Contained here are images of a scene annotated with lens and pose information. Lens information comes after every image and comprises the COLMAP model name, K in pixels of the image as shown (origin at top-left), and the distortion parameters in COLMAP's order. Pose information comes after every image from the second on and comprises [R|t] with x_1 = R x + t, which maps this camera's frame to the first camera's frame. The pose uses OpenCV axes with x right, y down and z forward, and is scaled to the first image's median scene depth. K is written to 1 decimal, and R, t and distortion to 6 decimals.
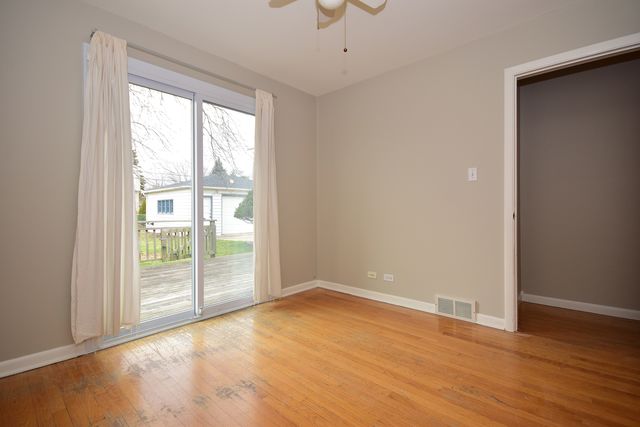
lens RADIAL K [[290.4, 0, 315.2], [0, 290.4, 211.3], [0, 0, 1]] dist [-0.000297, -0.001846]
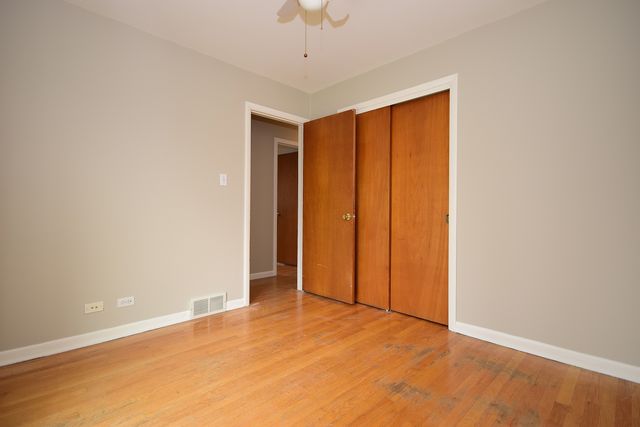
lens RADIAL K [[298.4, 0, 321.3], [0, 298.4, 210.8], [0, 0, 1]] dist [0.001611, -0.000864]
pose [[0.050007, 0.010204, 0.998697, -0.635178], [0.002236, 0.999944, -0.010328, 0.006131], [-0.998746, 0.002749, 0.049981, 0.600659]]
